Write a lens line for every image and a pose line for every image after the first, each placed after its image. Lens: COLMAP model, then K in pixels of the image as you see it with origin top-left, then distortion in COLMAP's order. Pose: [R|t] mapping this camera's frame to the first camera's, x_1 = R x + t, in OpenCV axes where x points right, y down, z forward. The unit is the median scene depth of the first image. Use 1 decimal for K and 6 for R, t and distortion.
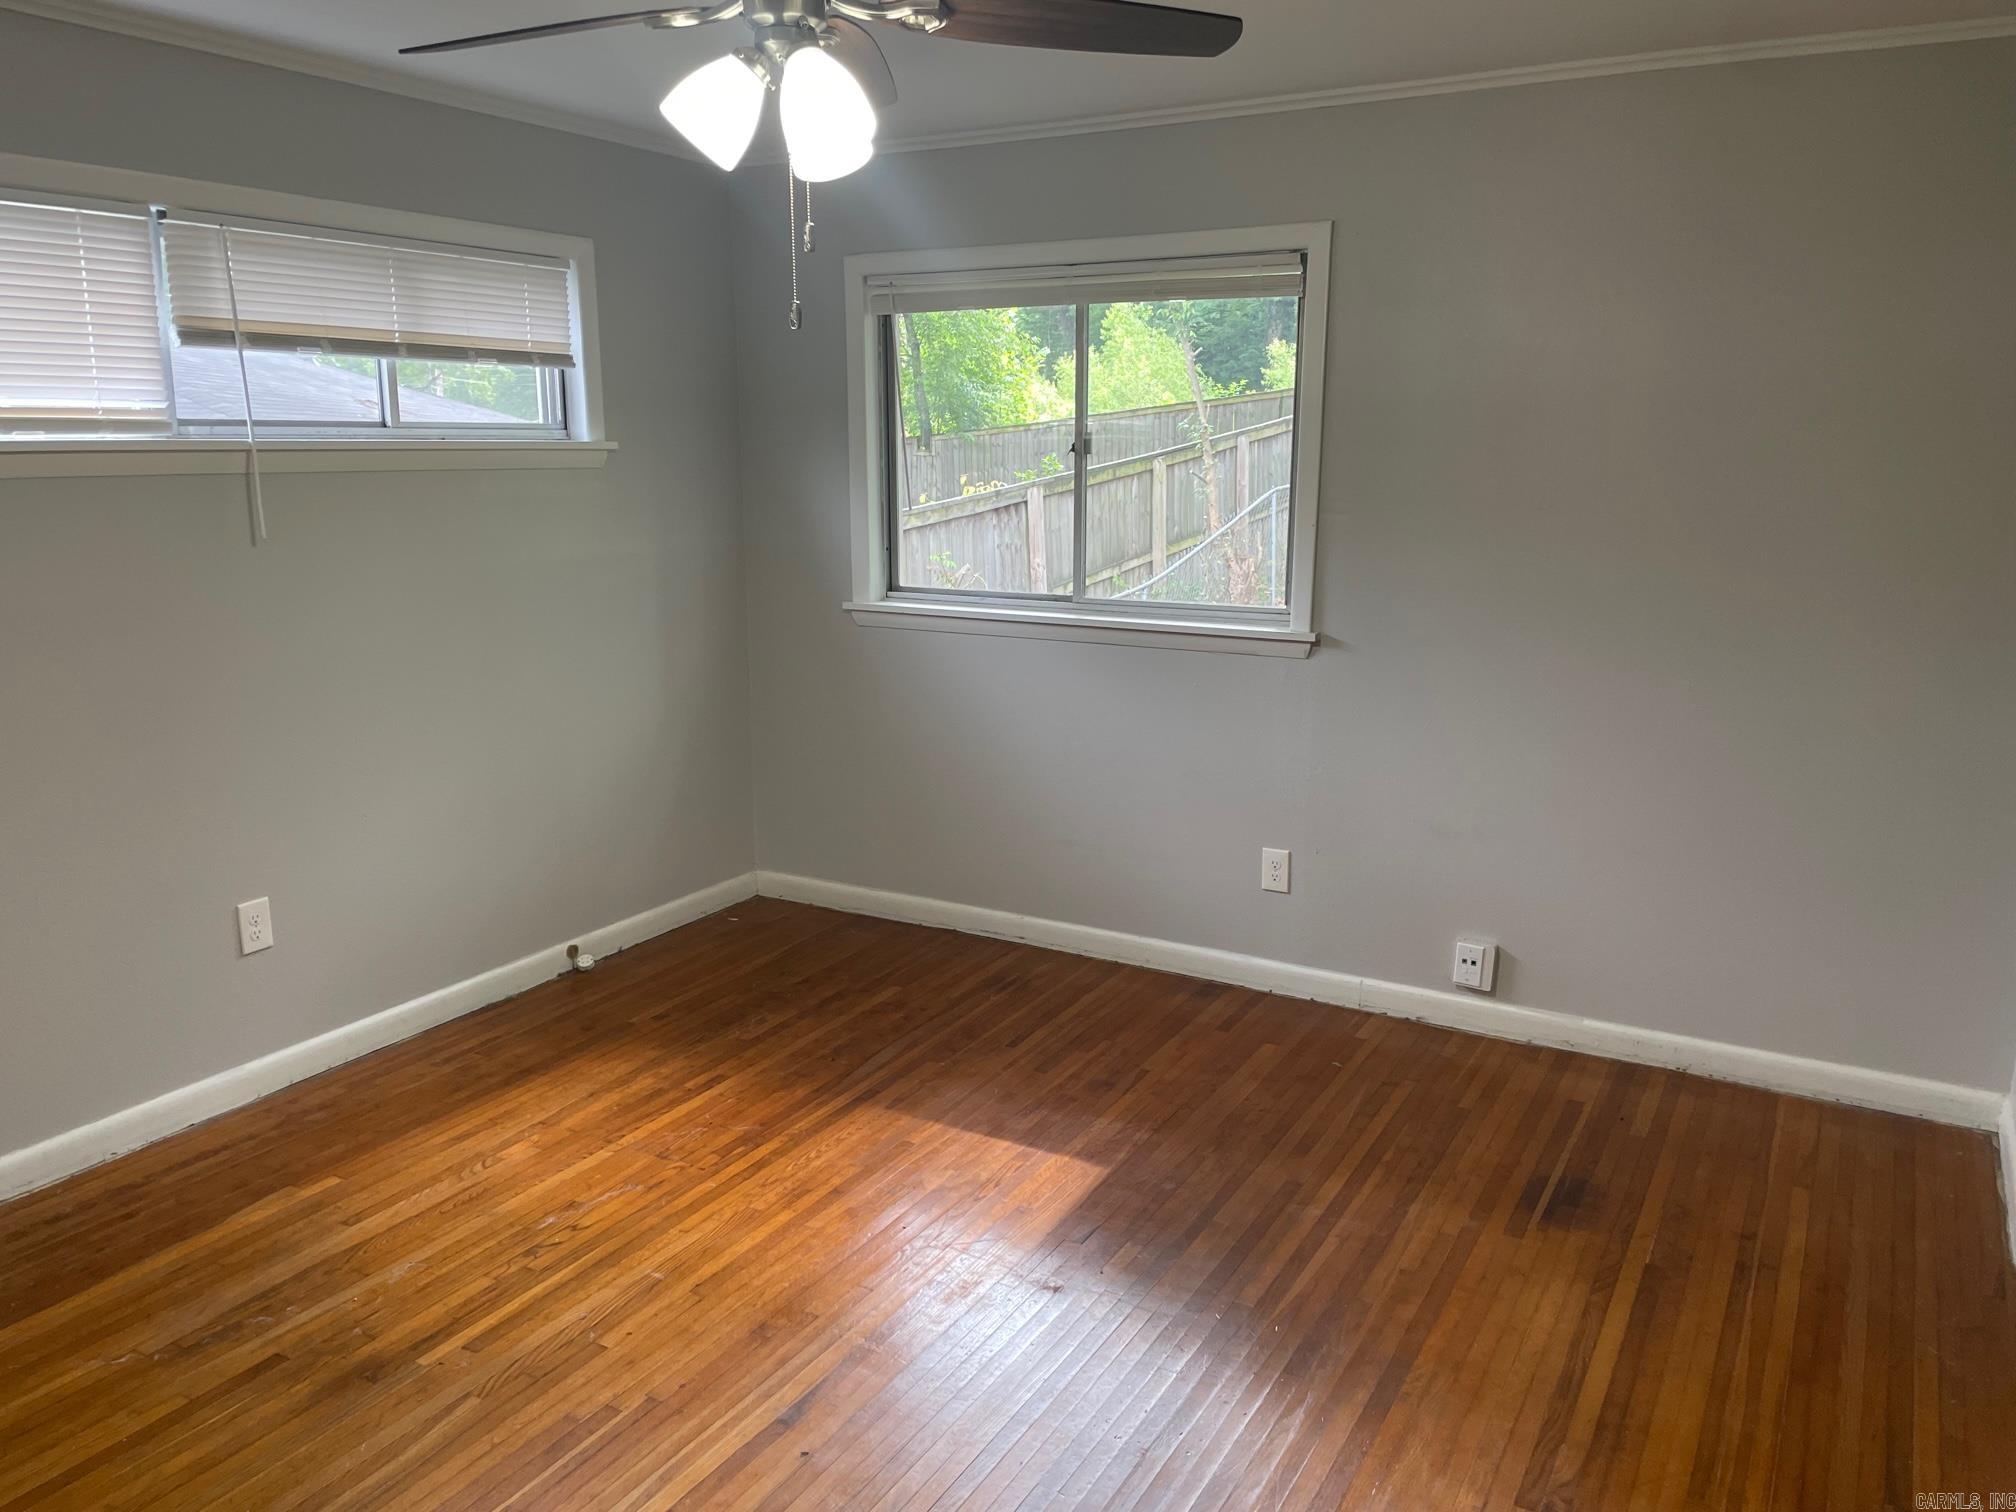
lens RADIAL K [[1517.4, 0, 1015.7], [0, 1517.4, 760.1], [0, 0, 1]] dist [0.110988, -0.133229]
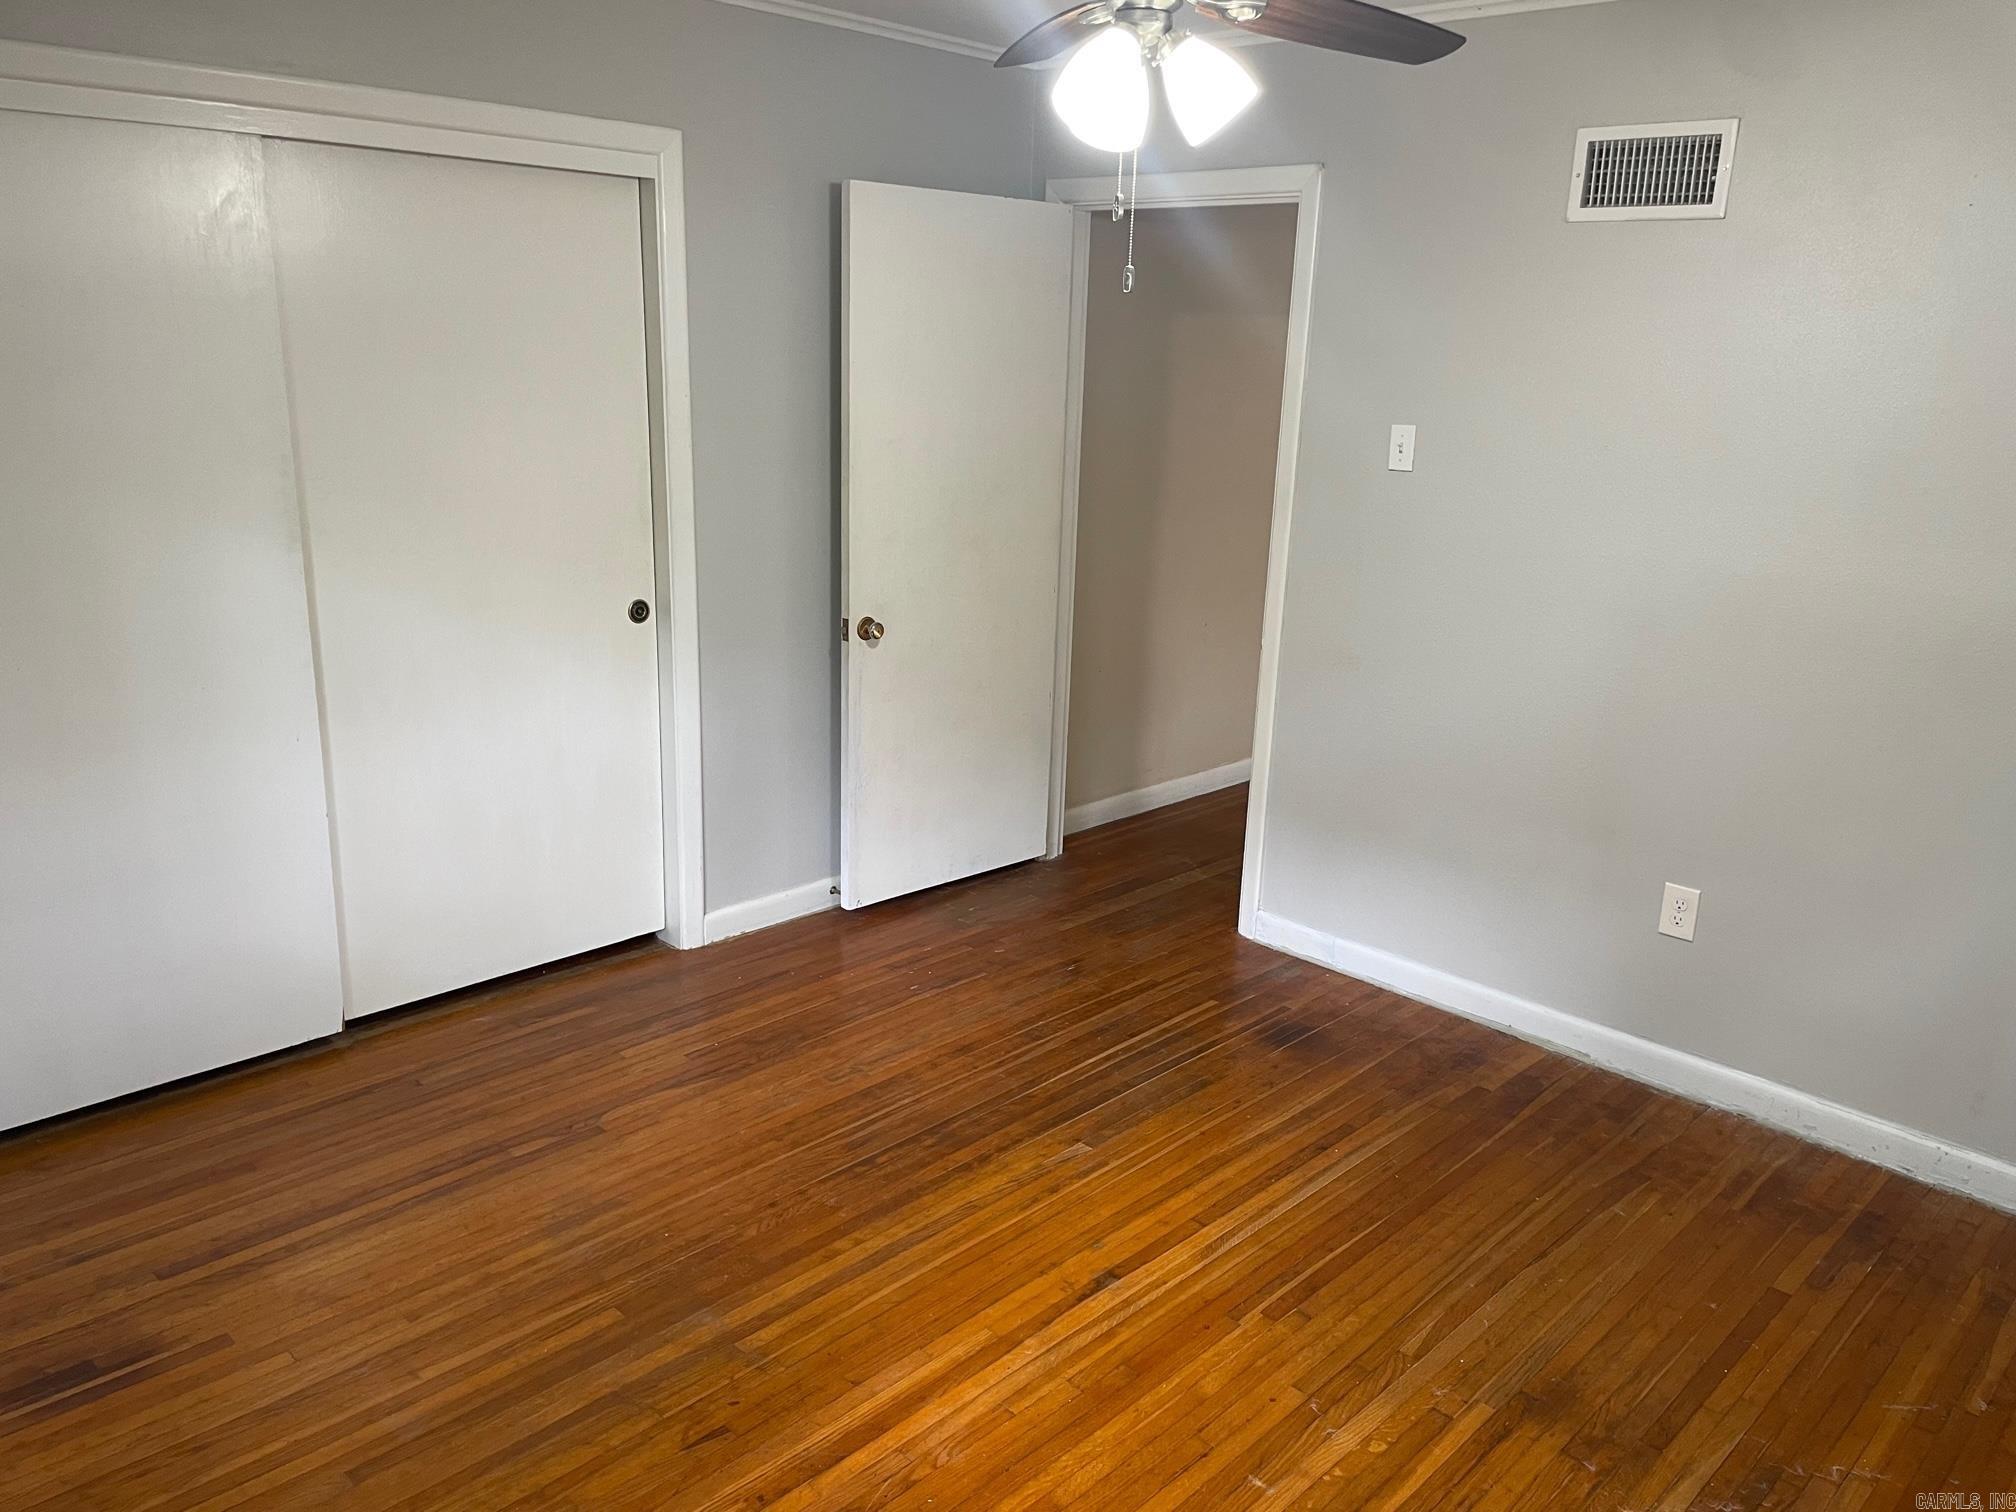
lens RADIAL K [[1517.4, 0, 1015.7], [0, 1517.4, 760.1], [0, 0, 1]] dist [0.110988, -0.133229]
pose [[-0.967487, -0.104536, 0.230306, -0.279434], [0.013804, 0.887406, 0.460781, -0.393301], [-0.252543, 0.448979, -0.857111, 1.685374]]
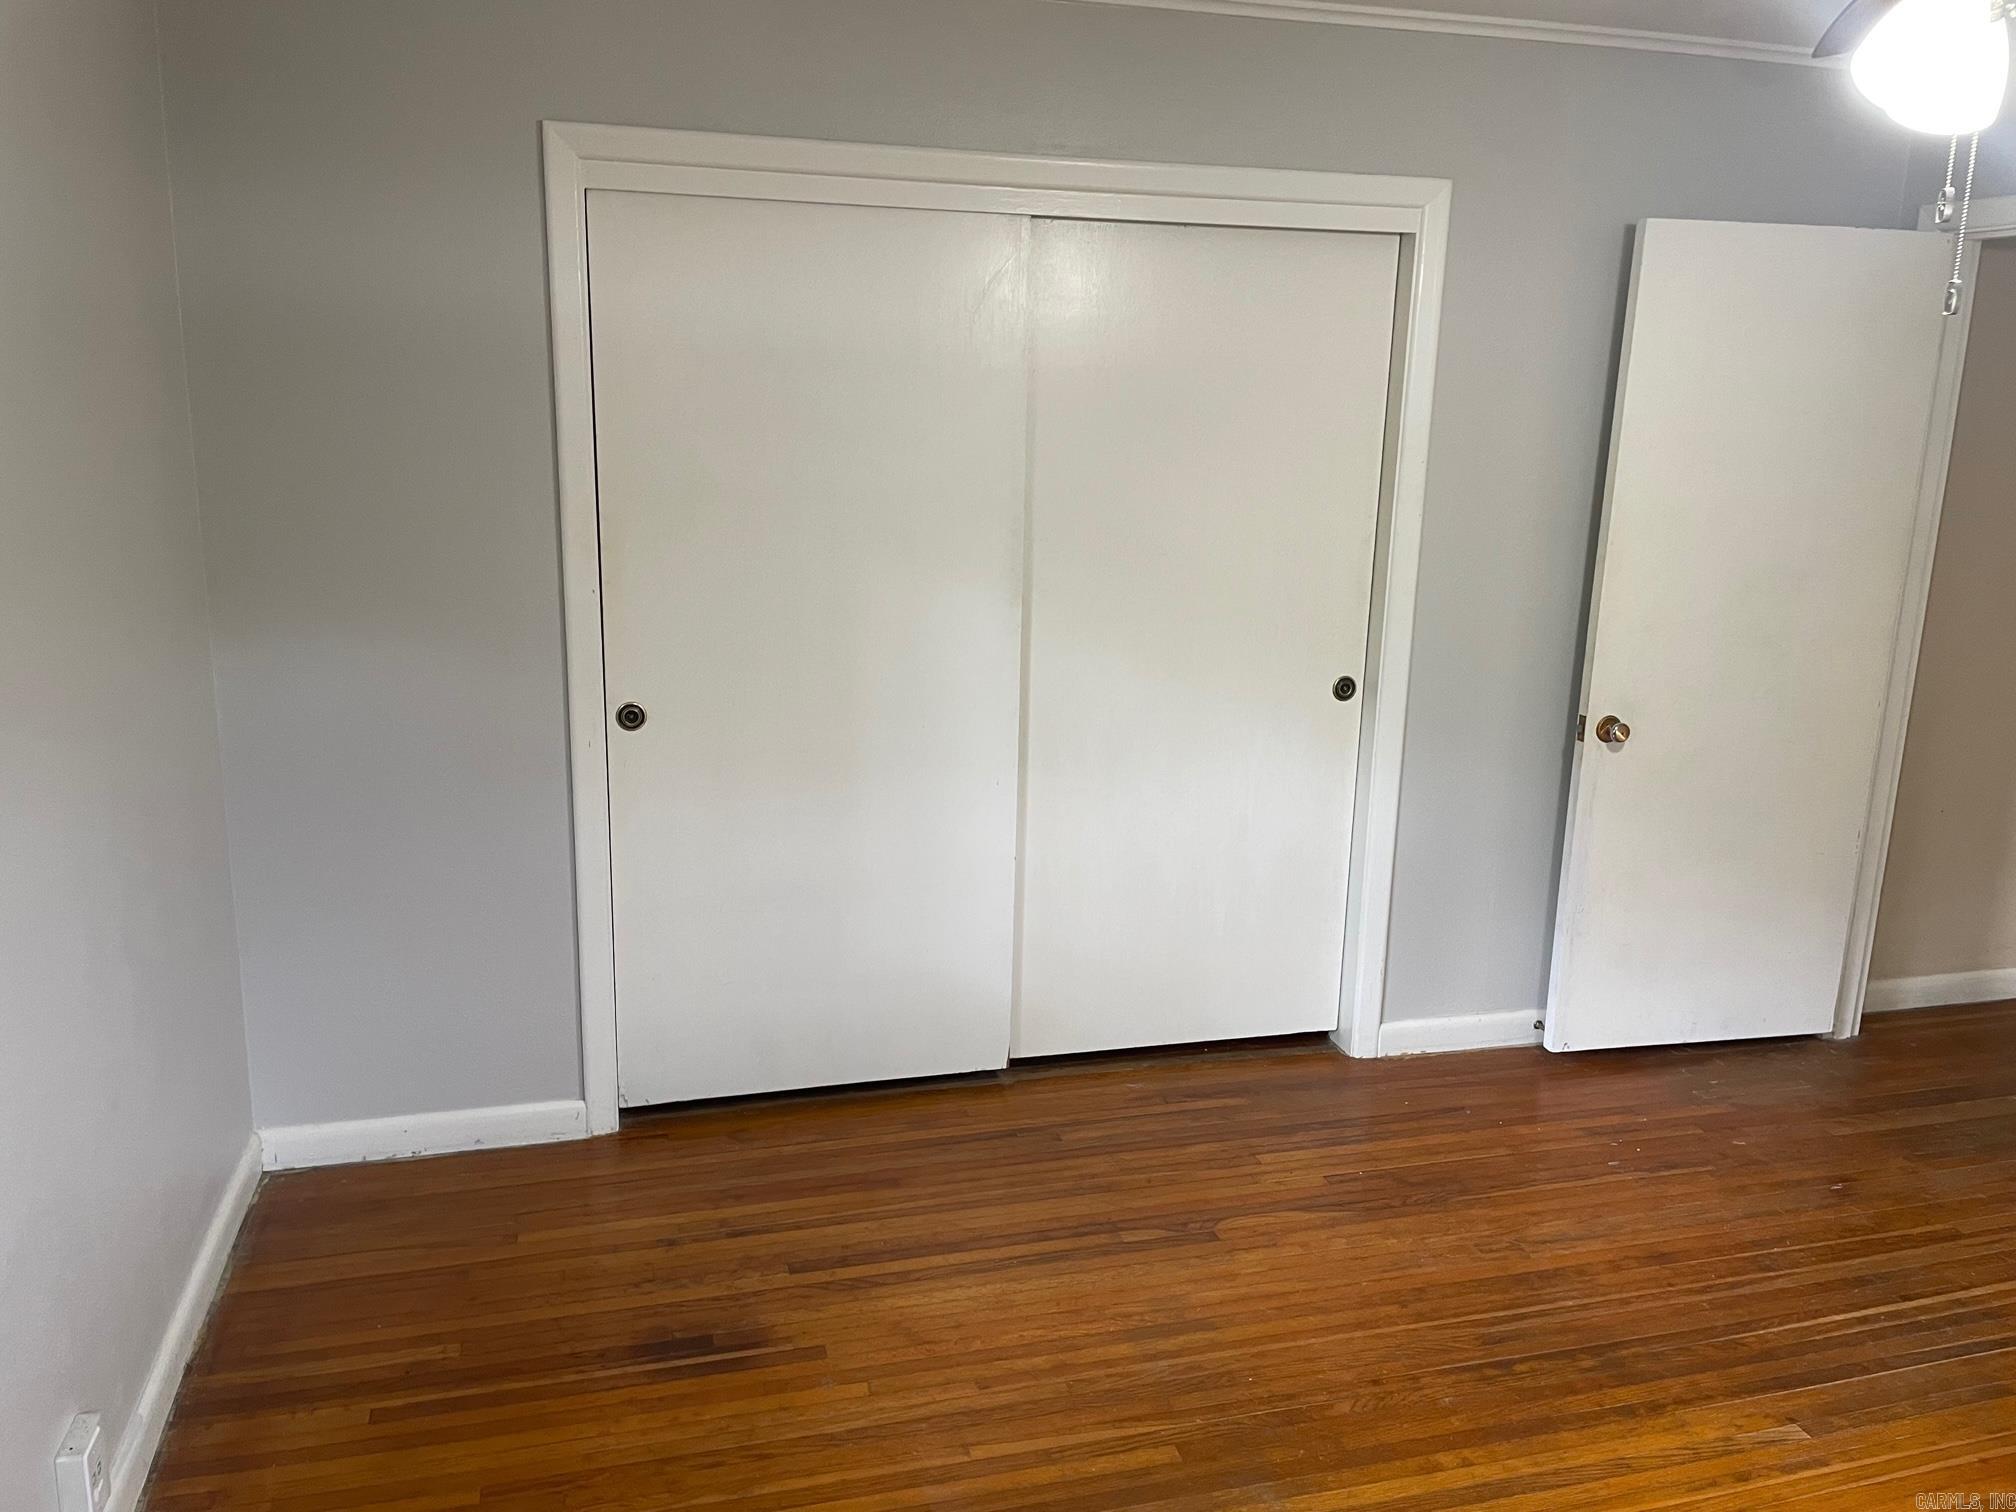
lens RADIAL K [[1526.4, 0, 1000.6], [0, 1526.4, 737.6], [0, 0, 1]] dist [0.110686, -0.140574]
pose [[-0.706305, -0.179838, 0.684683, -0.313286], [0.121090, 0.922246, 0.367150, -0.353723], [-0.697474, 0.342229, -0.629611, 1.558420]]
